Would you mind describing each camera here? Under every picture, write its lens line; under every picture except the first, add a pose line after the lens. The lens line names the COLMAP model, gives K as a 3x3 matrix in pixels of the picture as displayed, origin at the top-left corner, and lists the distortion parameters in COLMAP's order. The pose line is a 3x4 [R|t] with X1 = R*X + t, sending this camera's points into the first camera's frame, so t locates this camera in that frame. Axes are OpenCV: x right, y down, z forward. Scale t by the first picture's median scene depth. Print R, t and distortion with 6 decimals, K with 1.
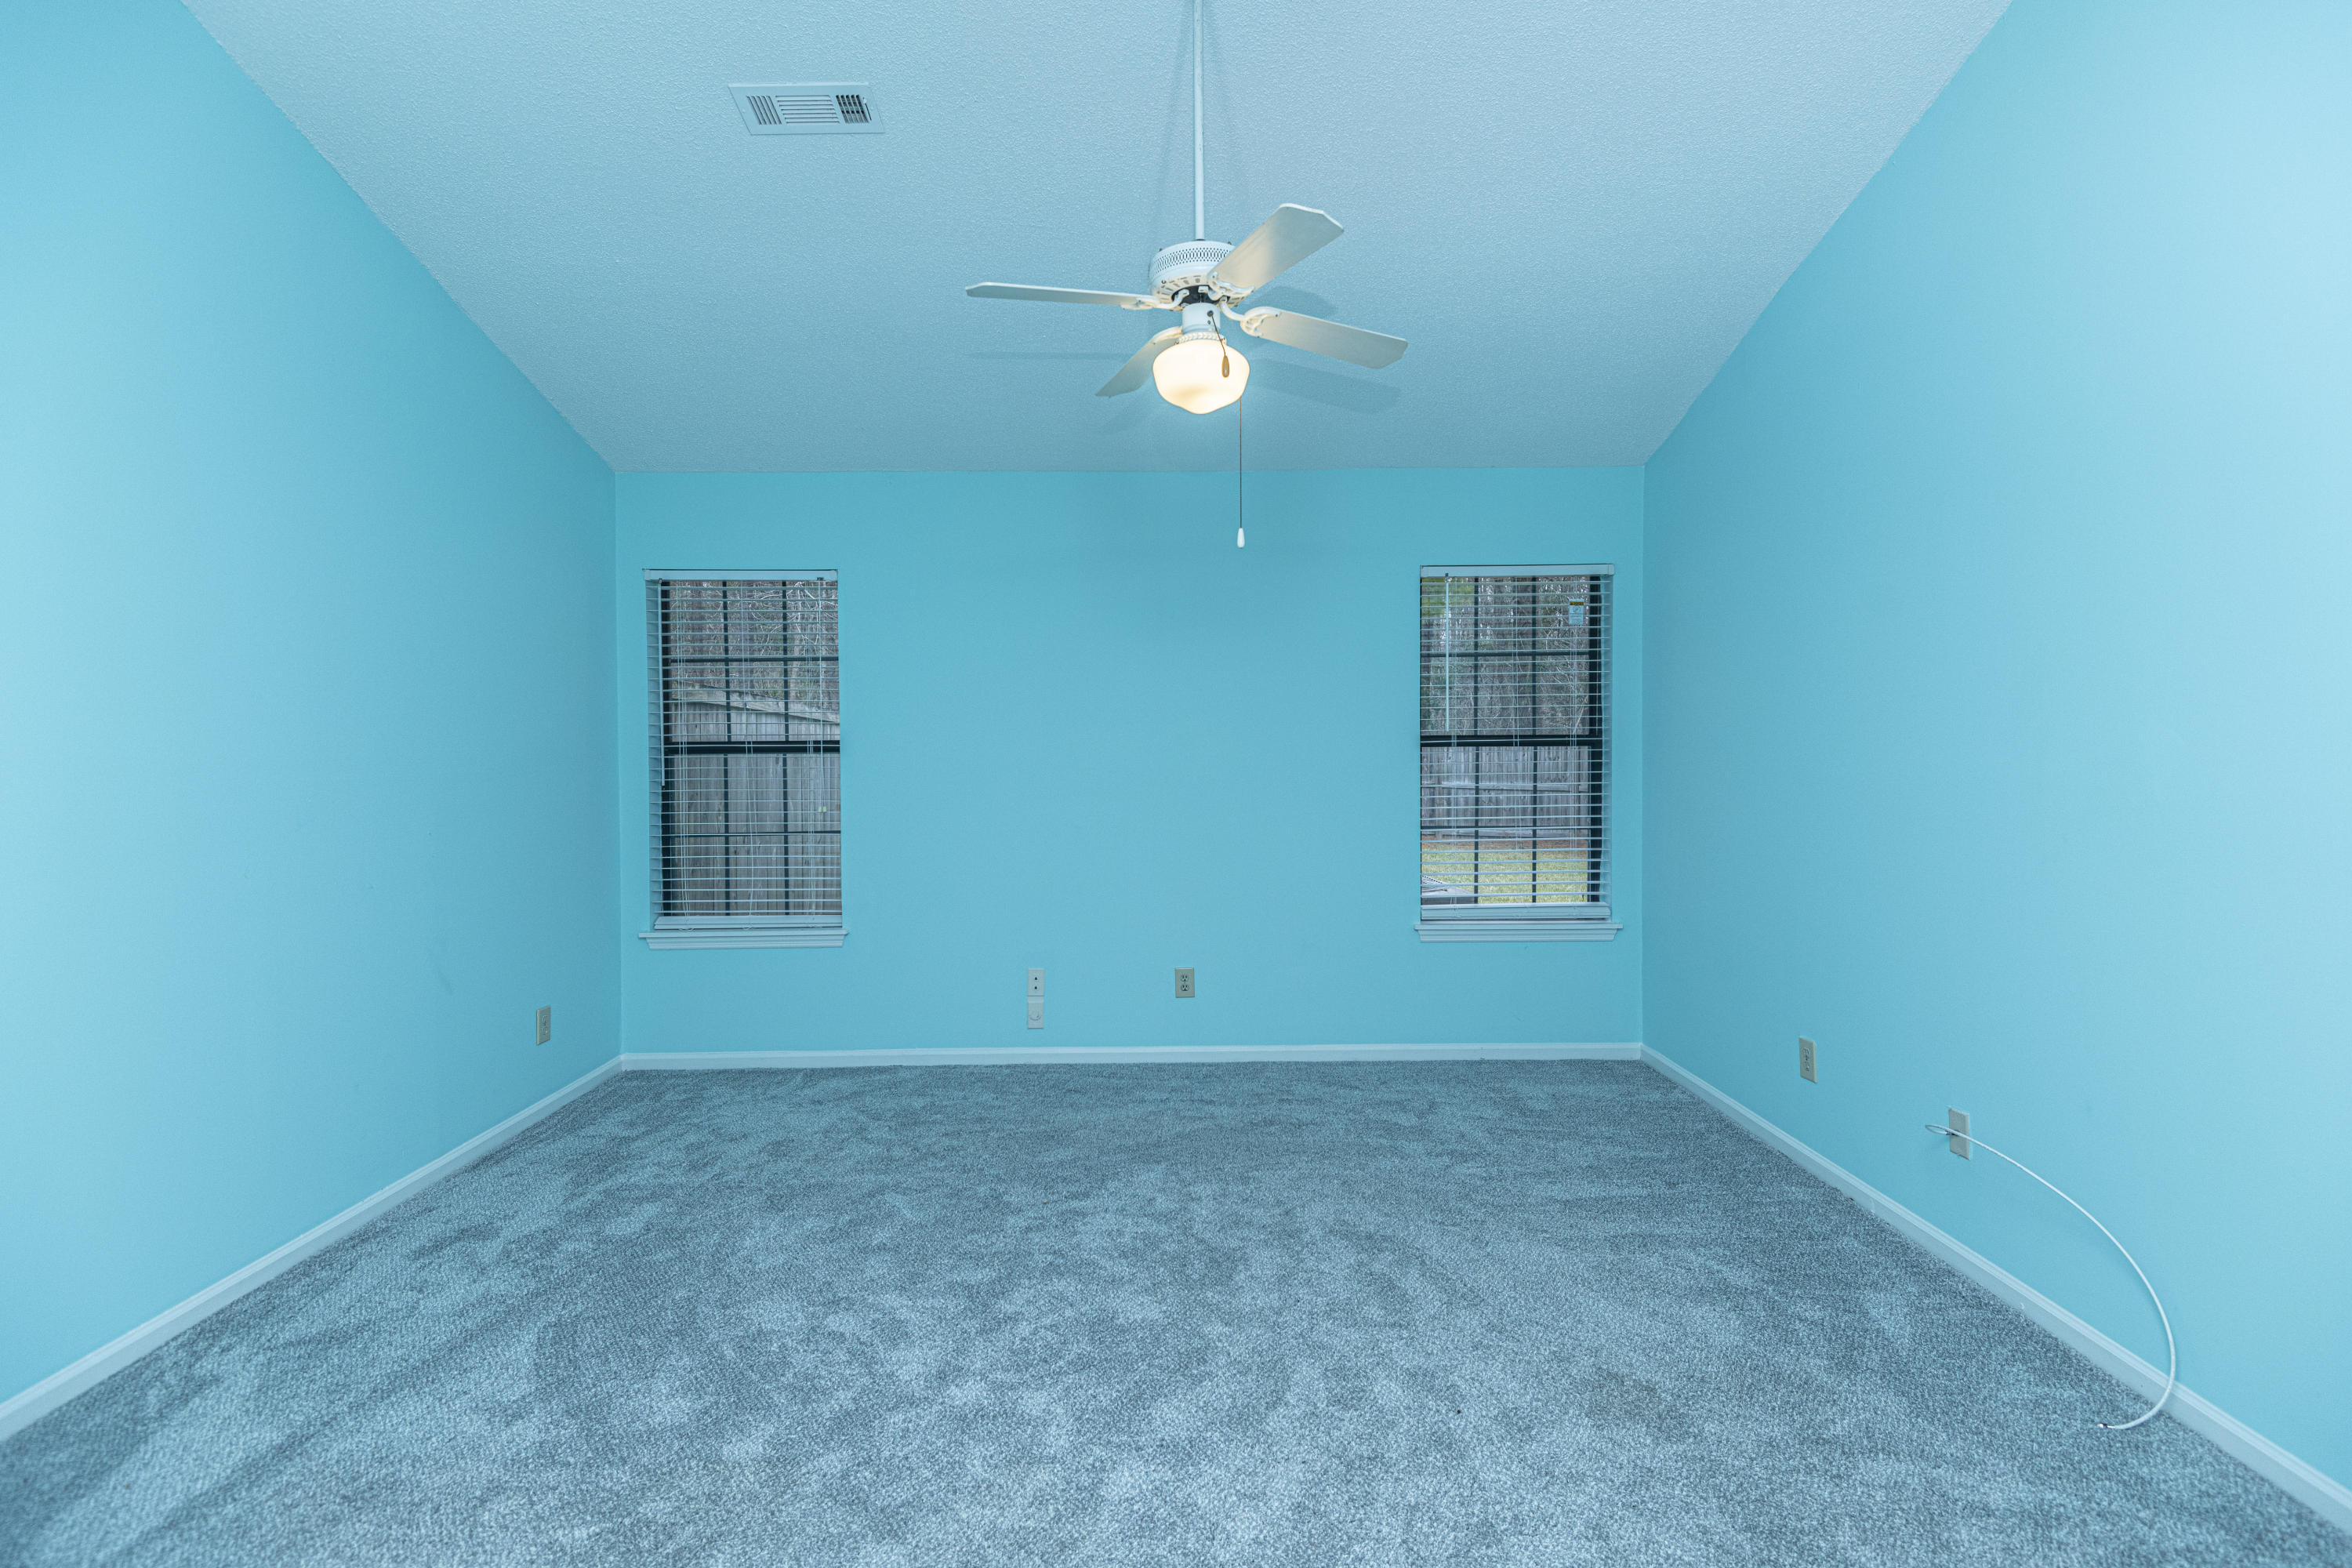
lens RADIAL K [[1058.2, 0, 1180.8], [0, 1058.2, 773.8], [0, 0, 1]] dist [0.030807, -0.025554]
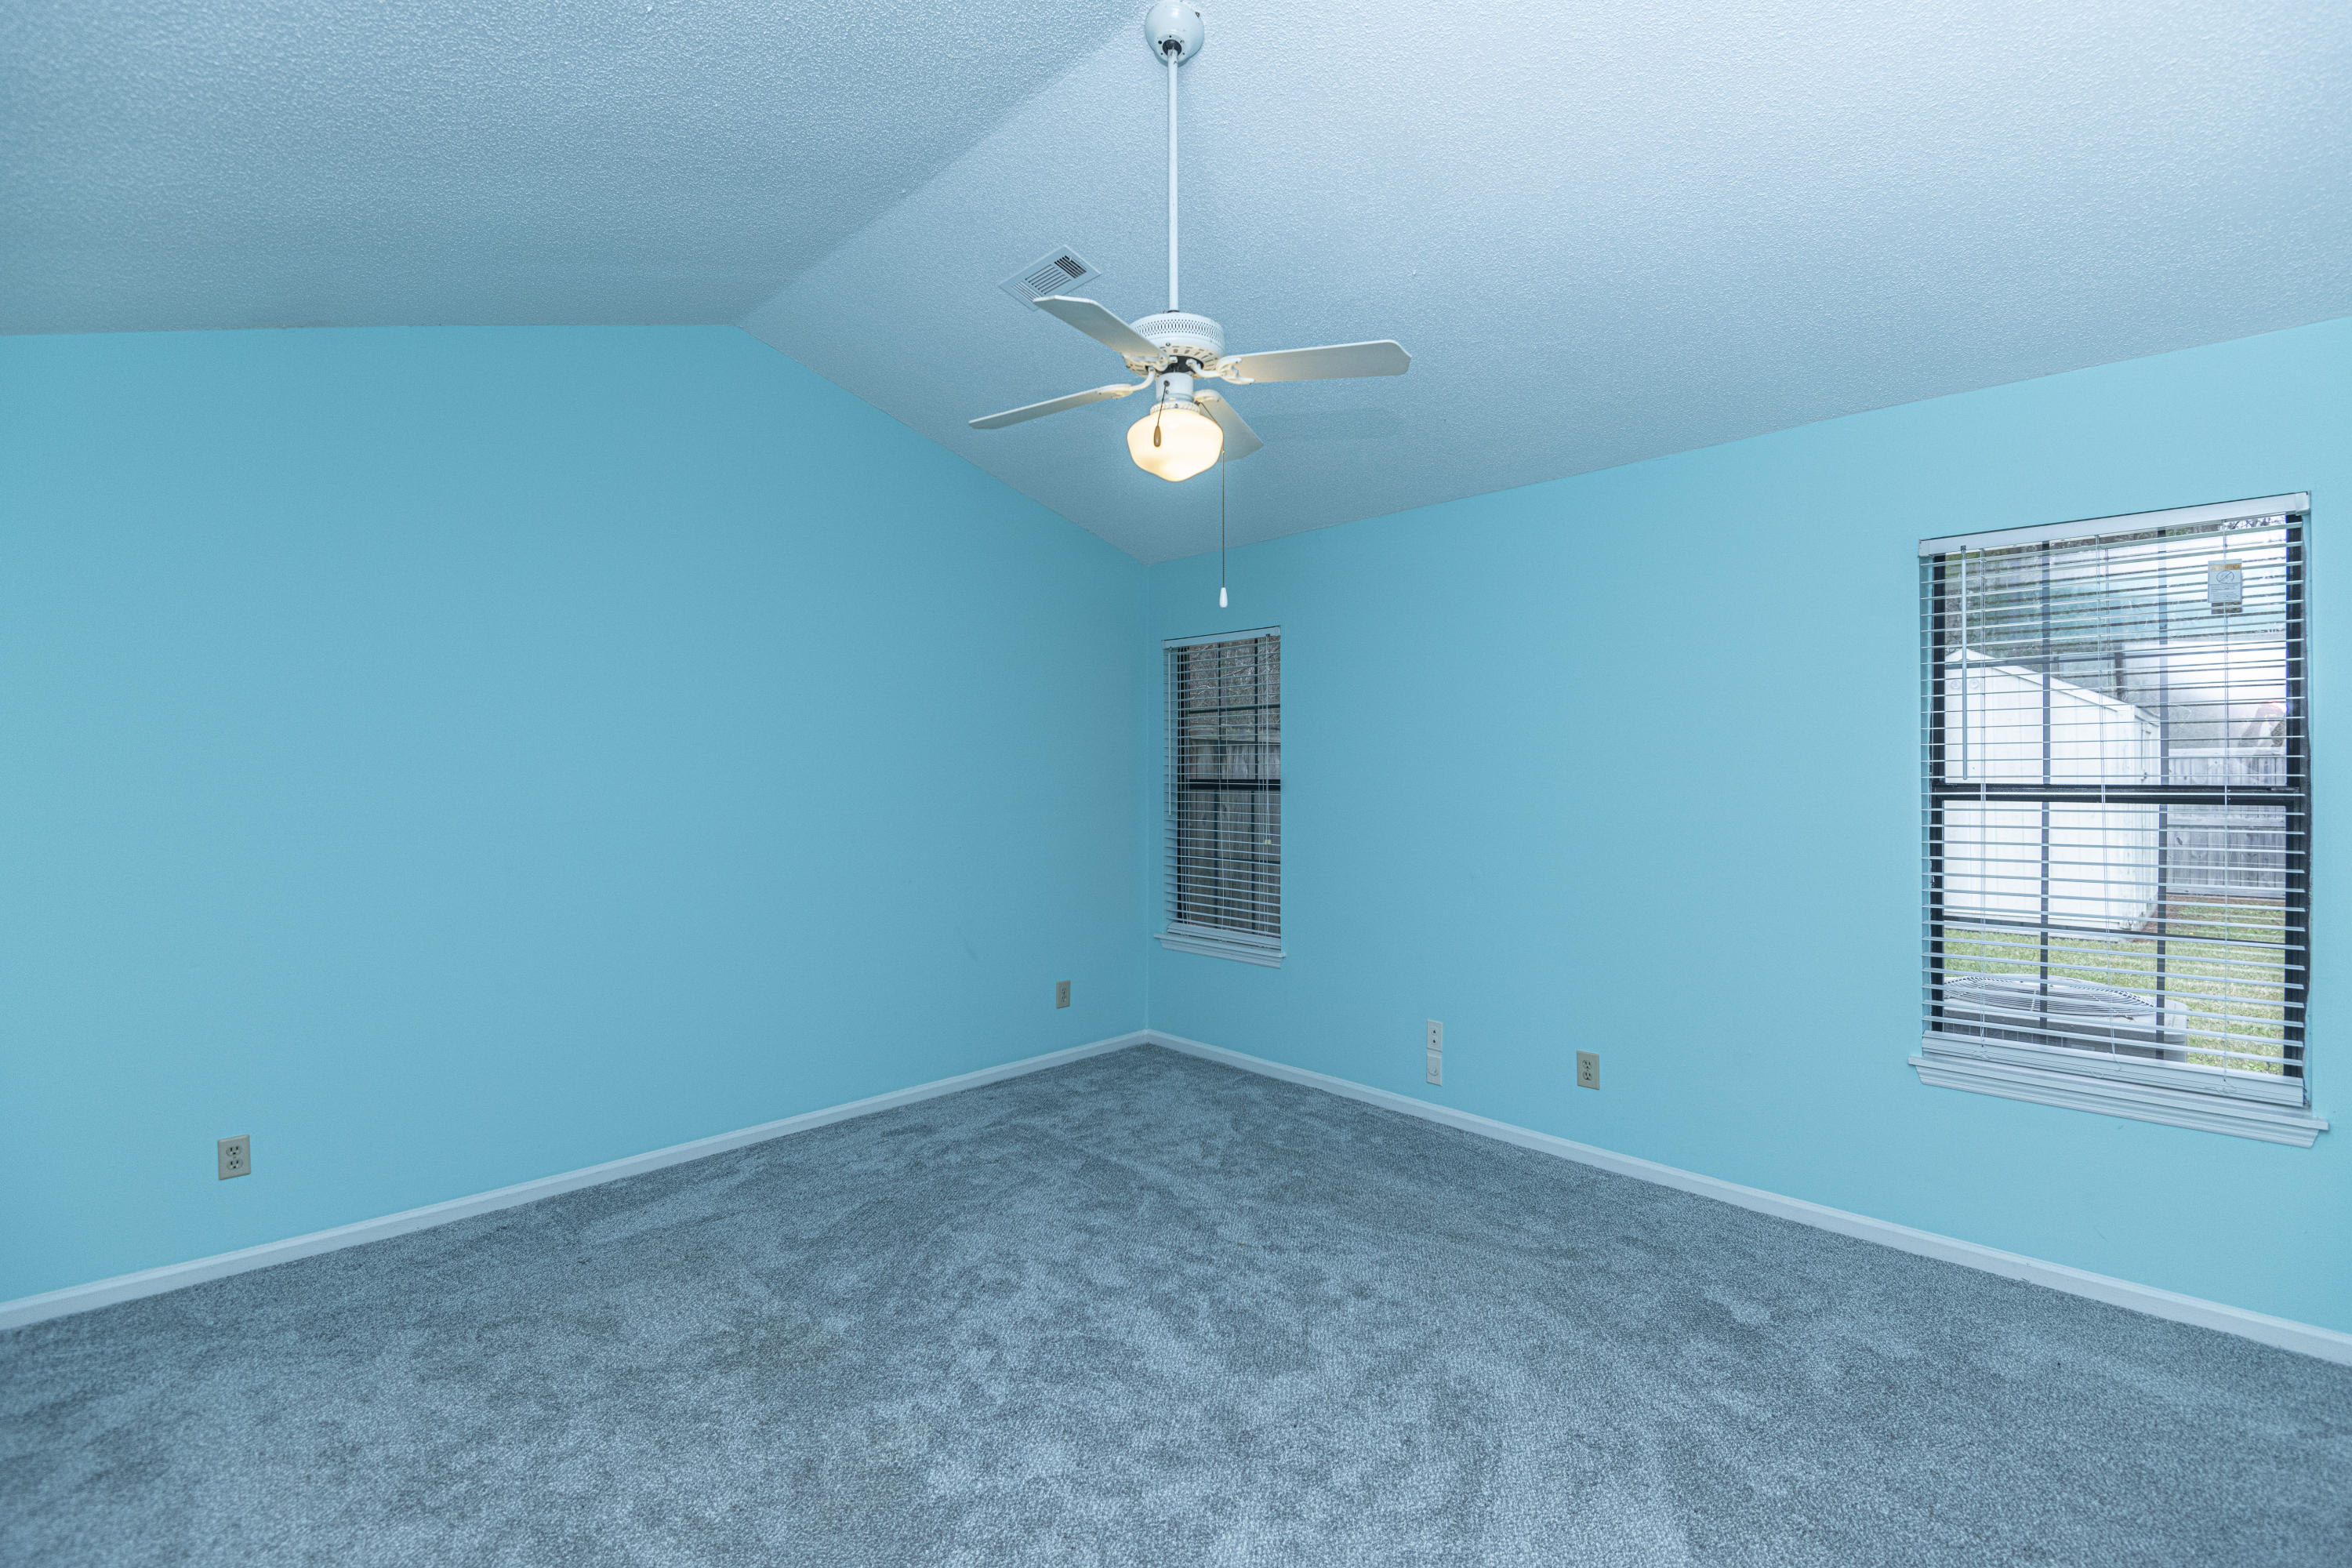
lens RADIAL K [[1058.2, 0, 1188.4], [0, 1058.2, 780.4], [0, 0, 1]] dist [0.030807, -0.025554]
pose [[0.689858, 0.013957, -0.723811, 0.454399], [-0.015626, 0.999868, 0.004388, -0.038983], [0.723777, 0.008283, 0.689985, 0.196286]]
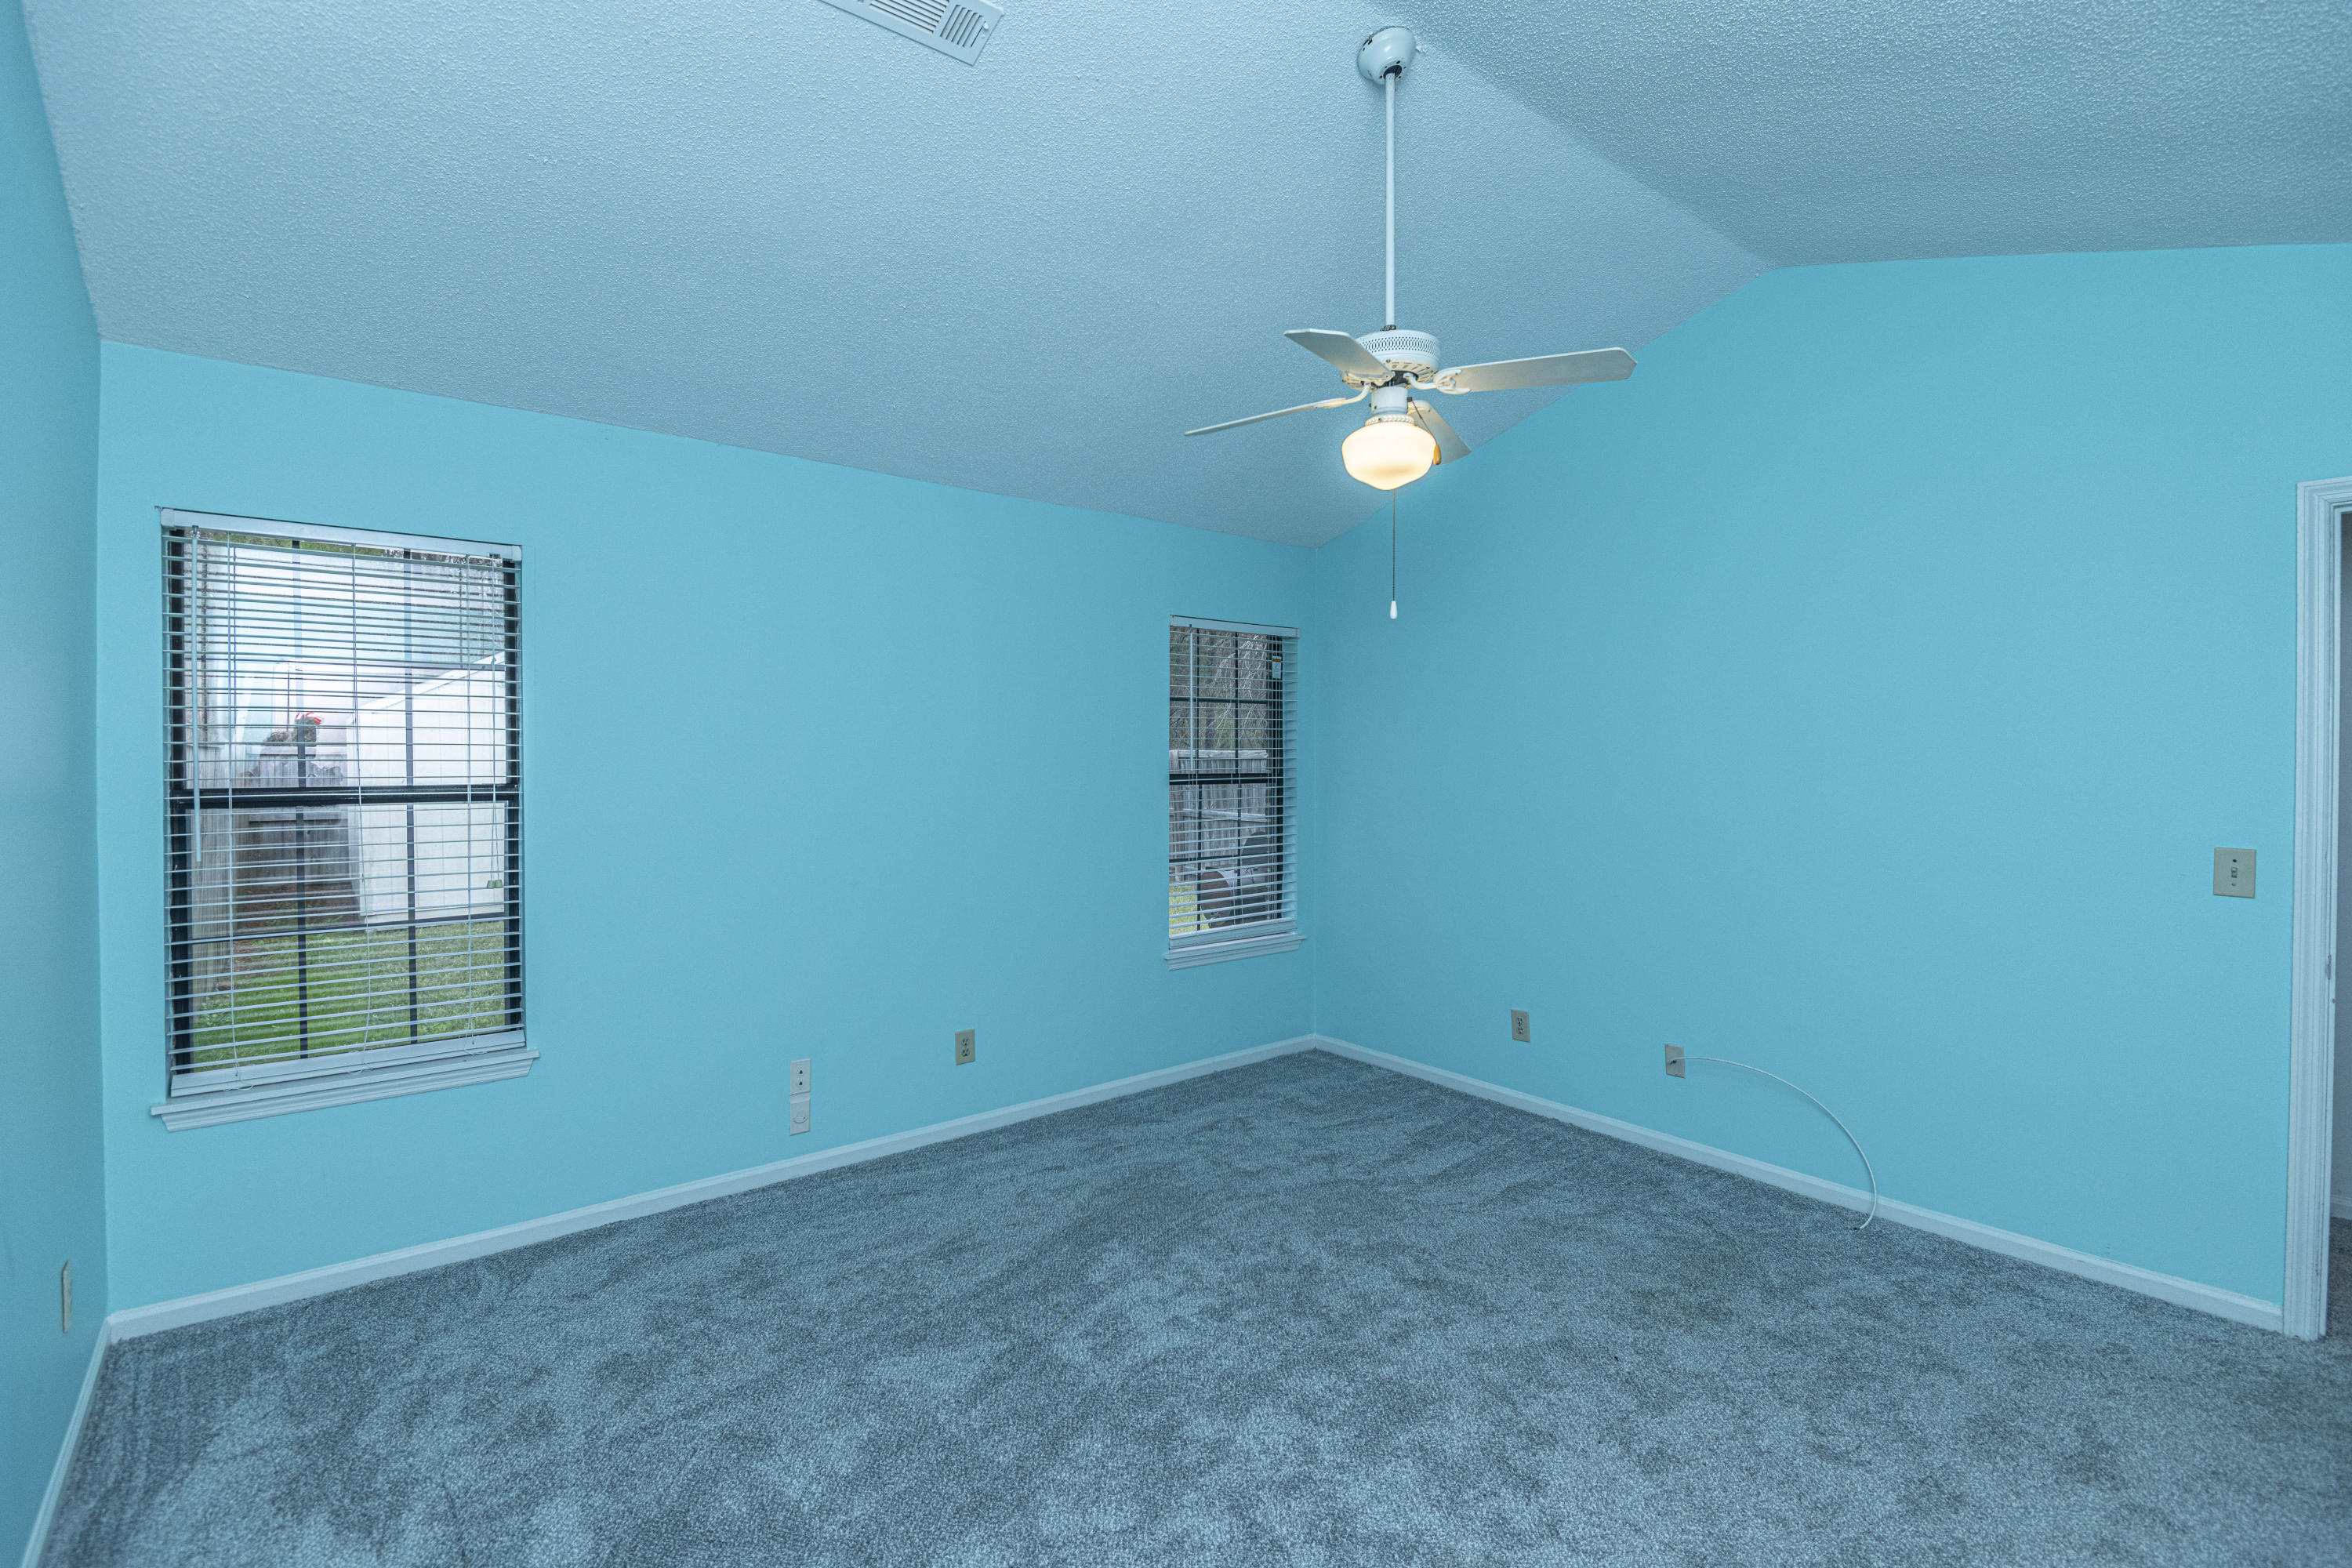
lens RADIAL K [[1058.2, 0, 1185.8], [0, 1058.2, 771.7], [0, 0, 1]] dist [0.030807, -0.025554]
pose [[0.787073, -0.002269, 0.616856, -0.466832], [0.011197, 0.999881, -0.010609, -0.031873], [-0.616758, 0.015257, 0.787005, 0.181874]]
